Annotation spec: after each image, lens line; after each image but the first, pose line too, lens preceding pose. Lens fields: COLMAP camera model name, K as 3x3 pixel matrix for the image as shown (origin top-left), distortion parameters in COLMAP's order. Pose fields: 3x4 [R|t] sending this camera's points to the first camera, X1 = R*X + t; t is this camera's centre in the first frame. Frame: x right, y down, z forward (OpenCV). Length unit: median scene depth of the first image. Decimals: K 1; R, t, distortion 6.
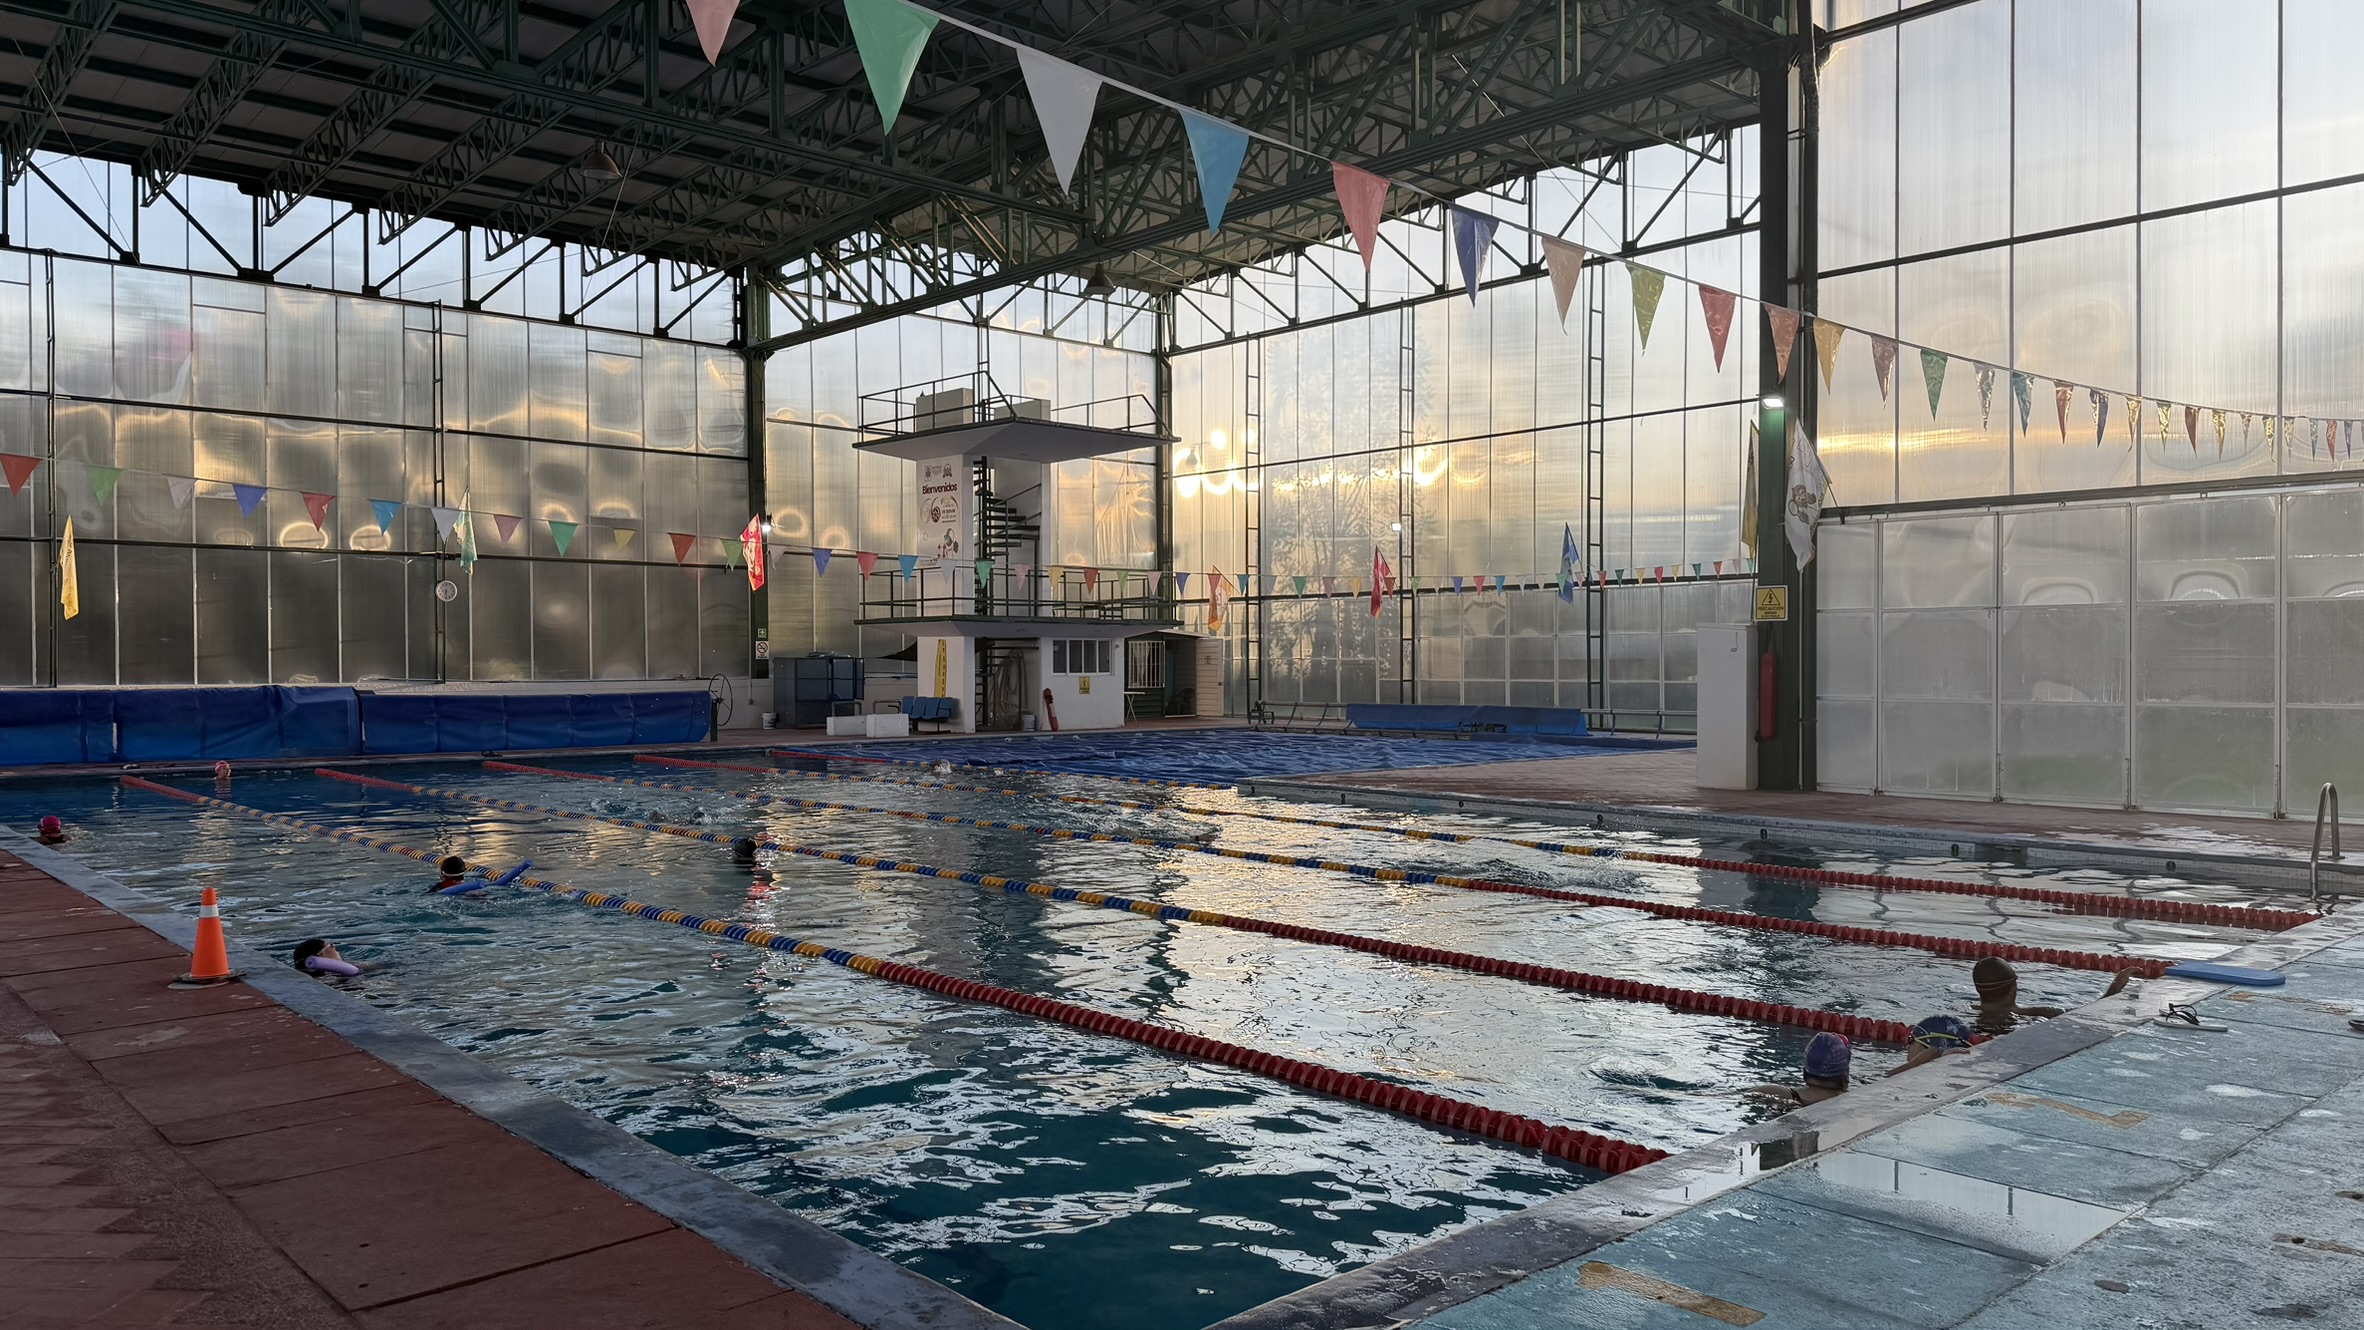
lens RADIAL K [[1683.3, 0, 1182.0], [0, 1683.3, 665.0], [0, 0, 1]] dist [0.138302, 0.000249]
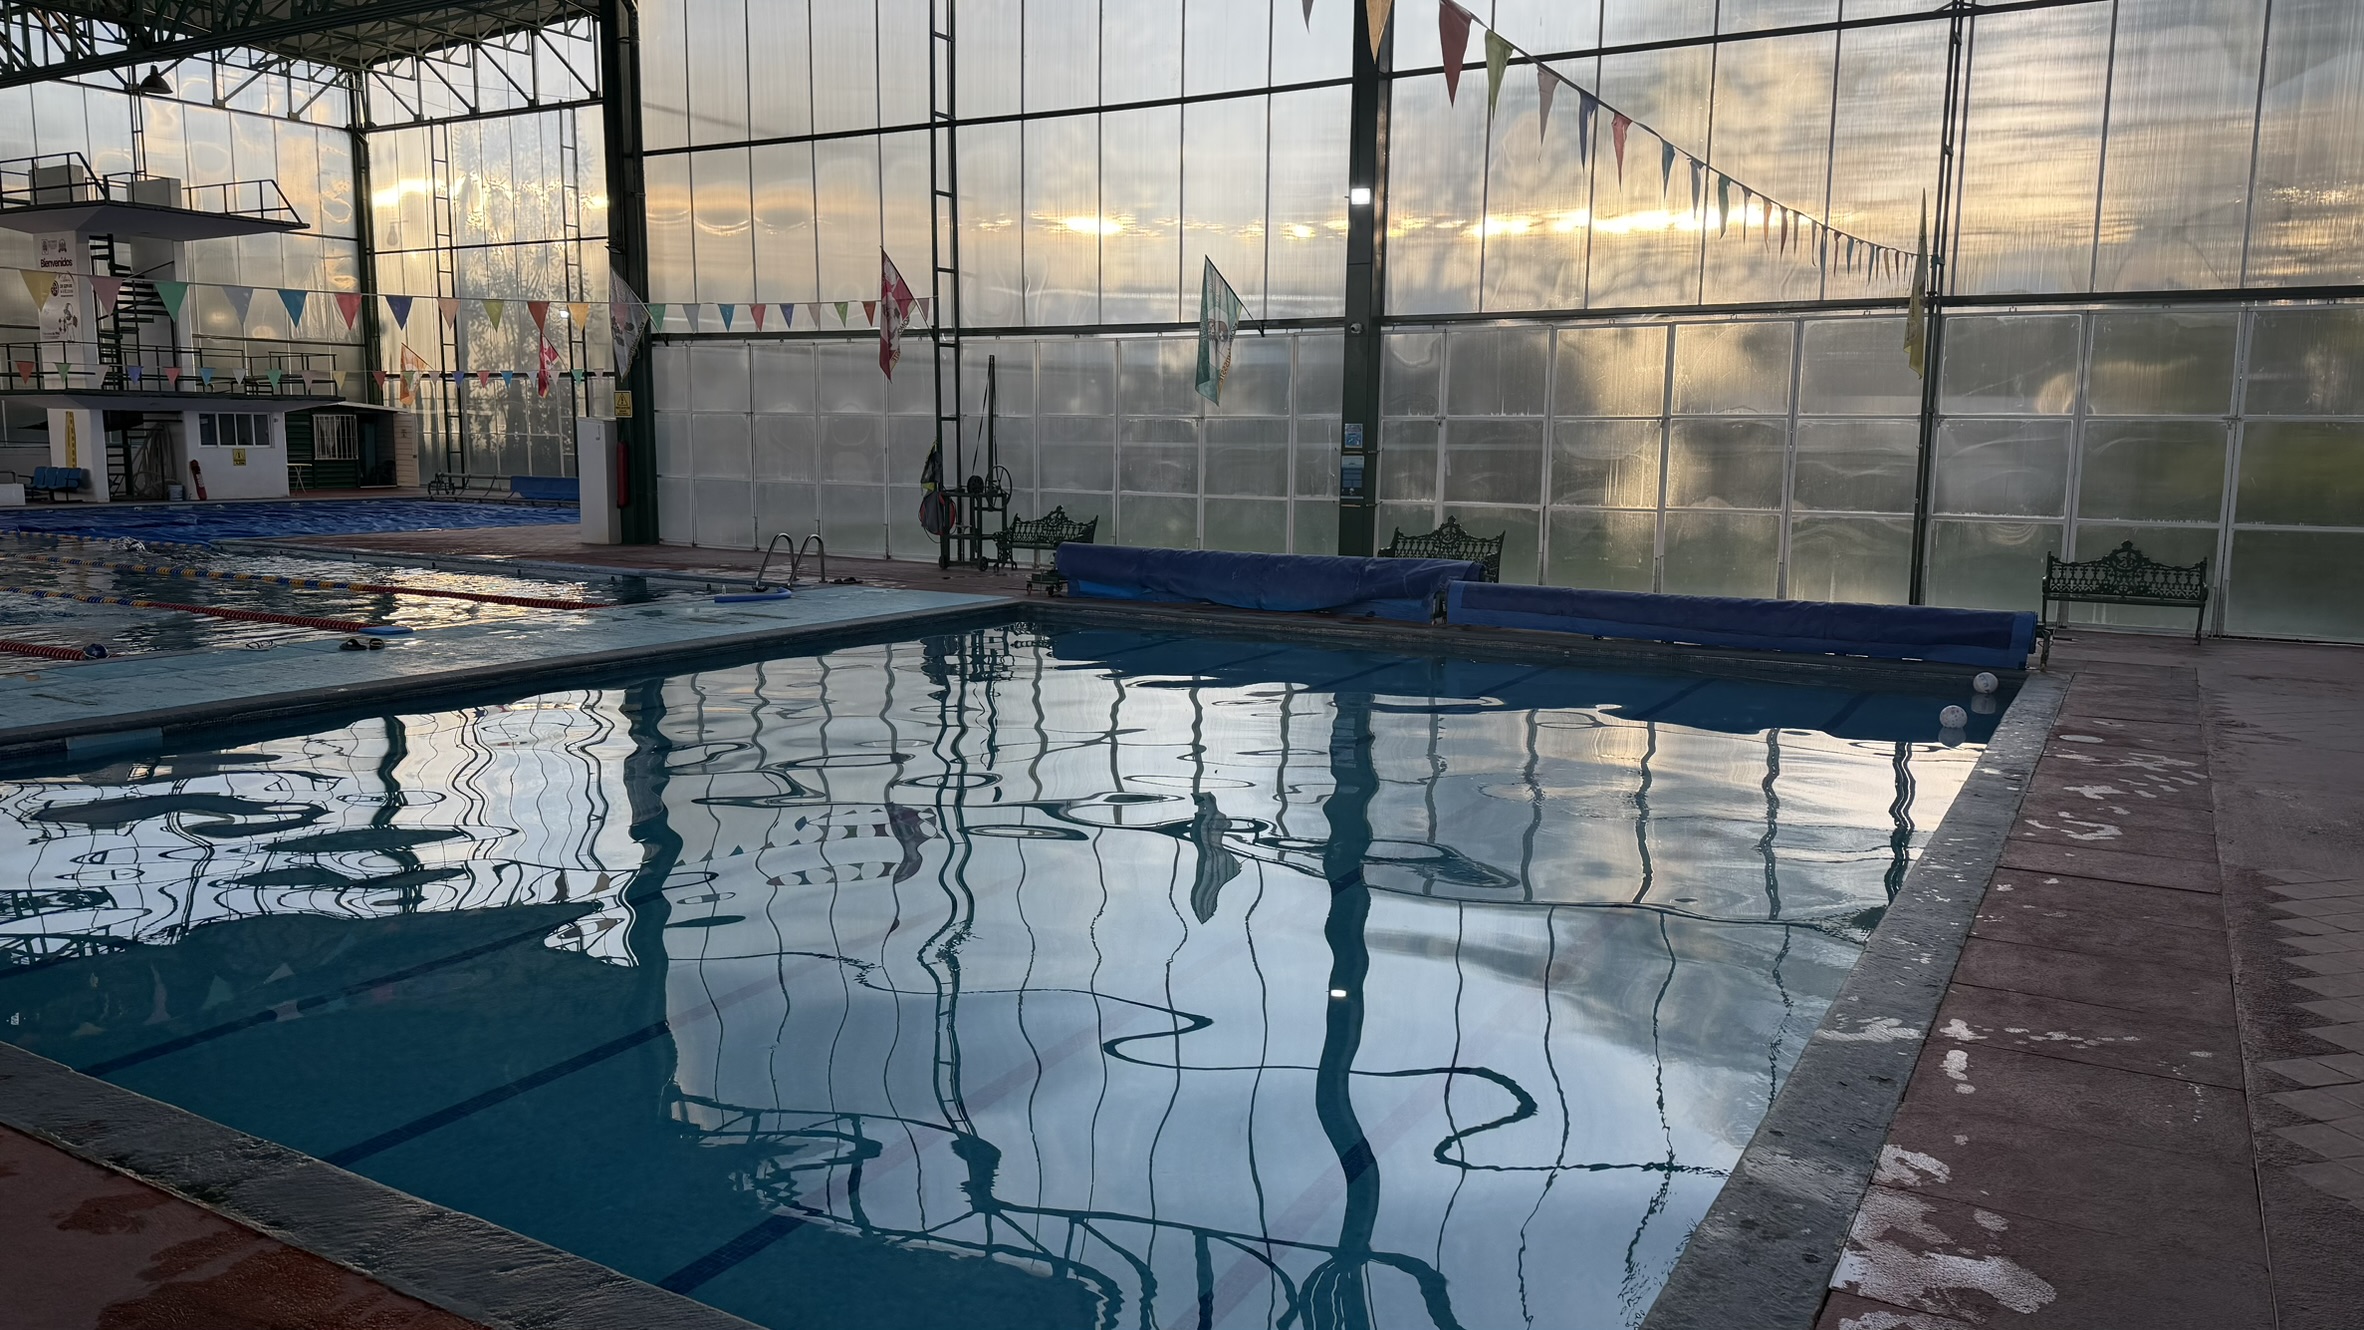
lens RADIAL K [[1704.6, 0, 1182.0], [0, 1704.6, 665.0], [0, 0, 1]] dist [-0.001805, 0.002949]
pose [[0.950896, -0.027349, 0.308301, 0.167637], [-0.014030, 0.991256, 0.131205, -0.007147], [-0.309193, -0.129088, 0.942197, -0.203167]]
